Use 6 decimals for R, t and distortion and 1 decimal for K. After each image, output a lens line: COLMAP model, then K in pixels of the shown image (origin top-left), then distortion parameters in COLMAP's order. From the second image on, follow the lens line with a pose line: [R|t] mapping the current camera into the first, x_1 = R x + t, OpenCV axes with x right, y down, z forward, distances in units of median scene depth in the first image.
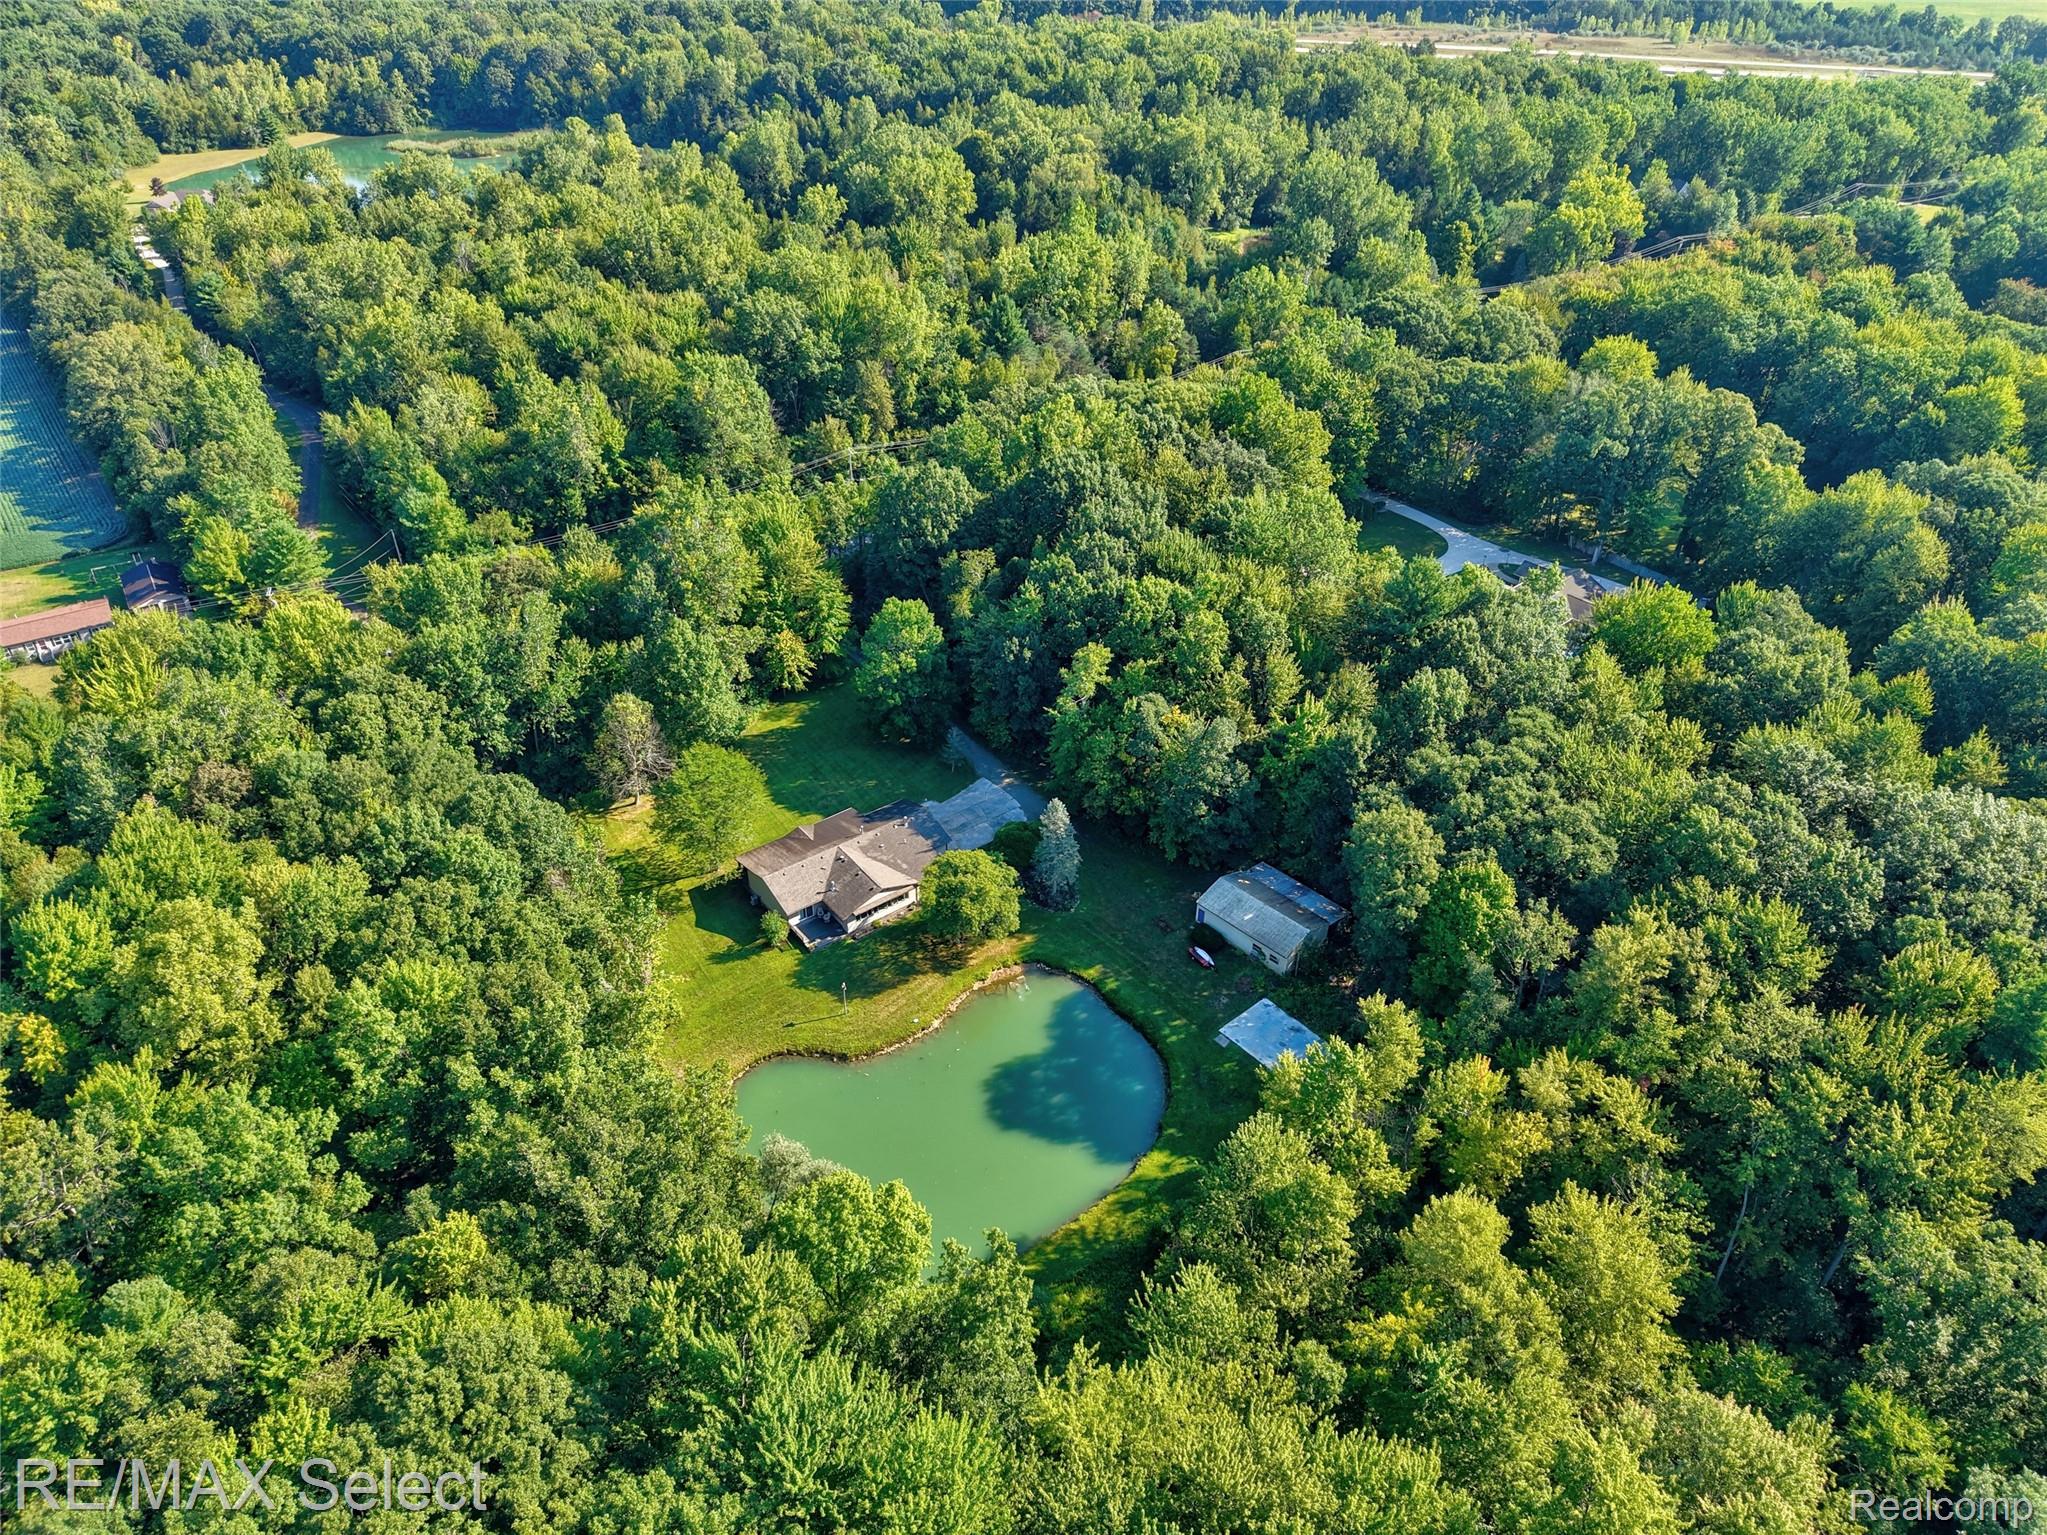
lens RADIAL K [[1431.3, 0, 1032.5], [0, 1431.3, 765.6], [0, 0, 1]] dist [0.024466, -0.024003]
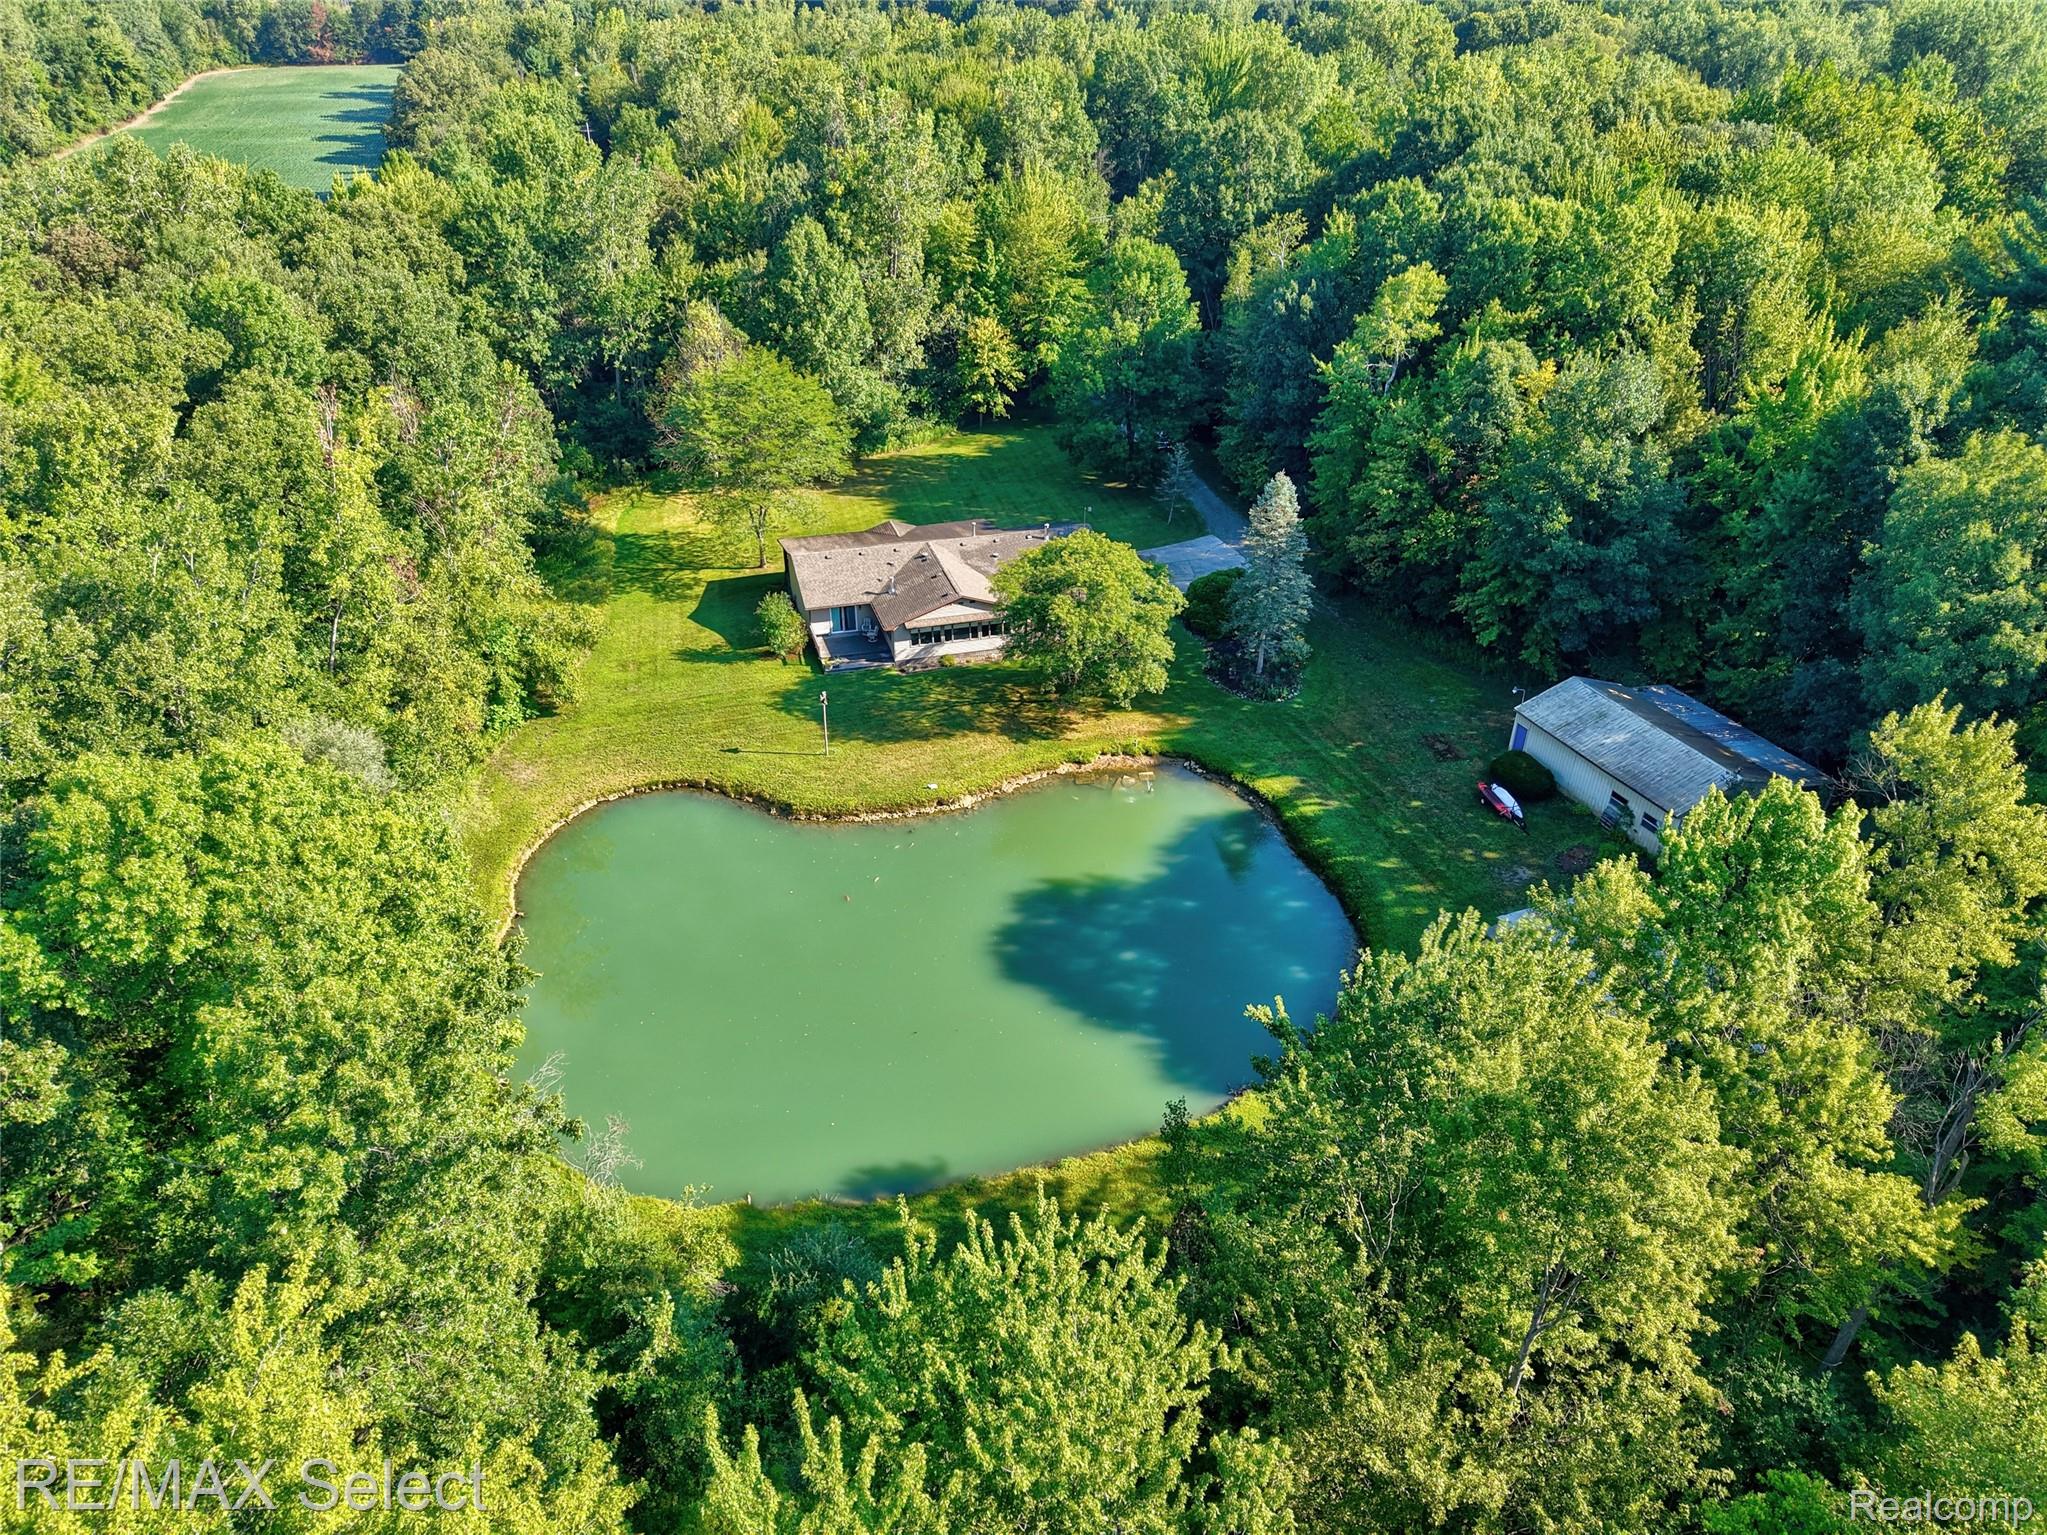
lens RADIAL K [[1413.3, 0, 997.1], [0, 1413.3, 768.3], [0, 0, 1]] dist [0.025937, -0.002785]
pose [[0.929853, 0.186086, -0.317403, 0.100575], [-0.208770, 0.977199, -0.038697, 0.163758], [0.302965, 0.102247, 0.947501, 0.425163]]
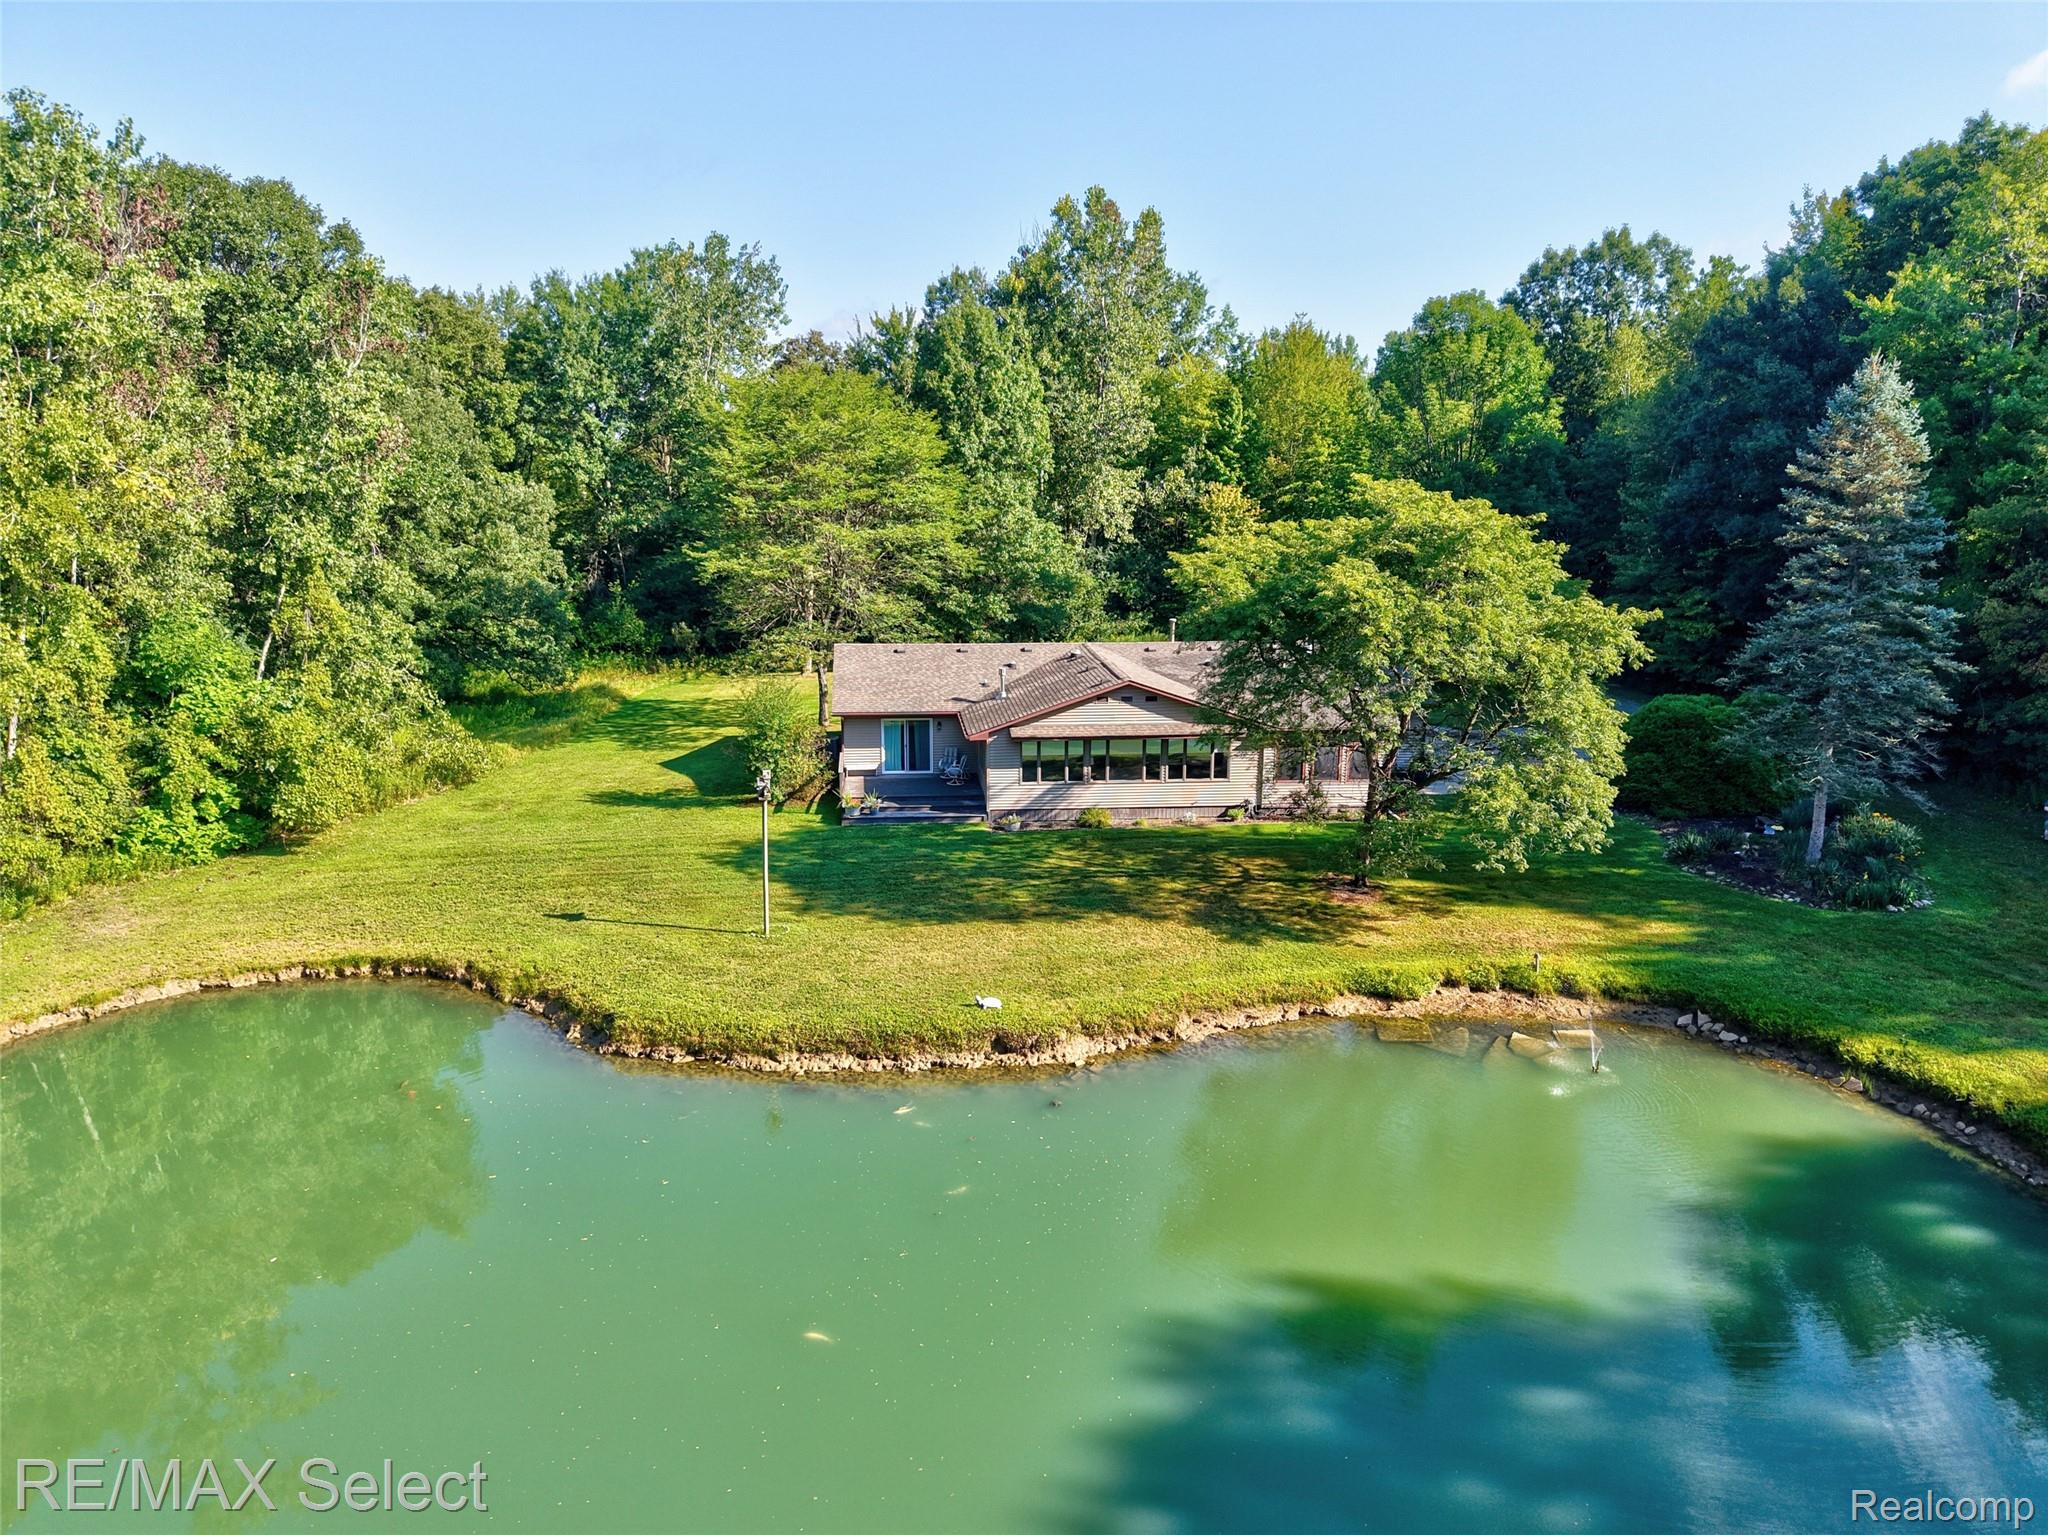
lens RADIAL K [[1354.3, 0, 1005.9], [0, 1354.3, 771.8], [0, 0, 1]] dist [0.074054, -0.130470]
pose [[0.844548, 0.106911, -0.524699, 0.018918], [-0.305335, 0.901108, -0.307855, 0.181954], [0.439898, 0.420207, 0.793672, 0.724553]]
